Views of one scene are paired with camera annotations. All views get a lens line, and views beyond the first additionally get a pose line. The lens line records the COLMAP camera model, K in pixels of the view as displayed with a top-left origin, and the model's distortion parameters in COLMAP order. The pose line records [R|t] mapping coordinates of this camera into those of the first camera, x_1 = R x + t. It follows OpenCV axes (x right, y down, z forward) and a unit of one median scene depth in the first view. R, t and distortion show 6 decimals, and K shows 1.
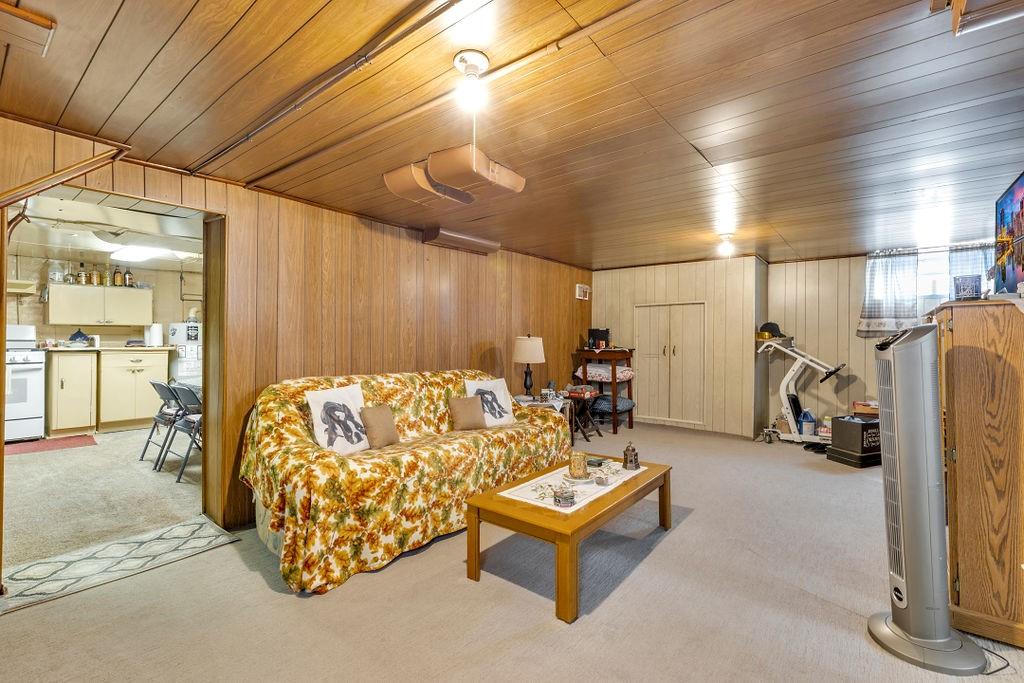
lens RADIAL K [[457.4, 0, 513.2], [0, 457.4, 338.4], [0, 0, 1]] dist [0.002169, 0.001171]
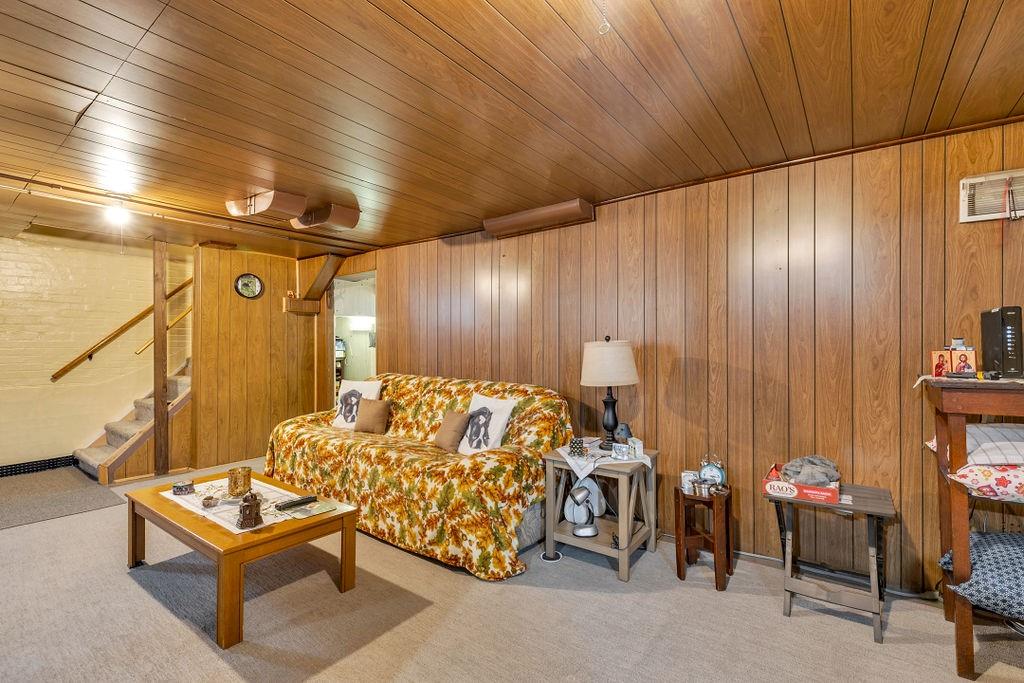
lens RADIAL K [[457.4, 0, 510.2], [0, 457.4, 345.3], [0, 0, 1]] dist [0.002169, 0.001171]
pose [[0.036558, -0.002713, -0.999328, 1.043925], [0.000351, 0.999996, -0.002702, 0.006537], [0.999331, -0.000252, 0.036559, 1.460707]]
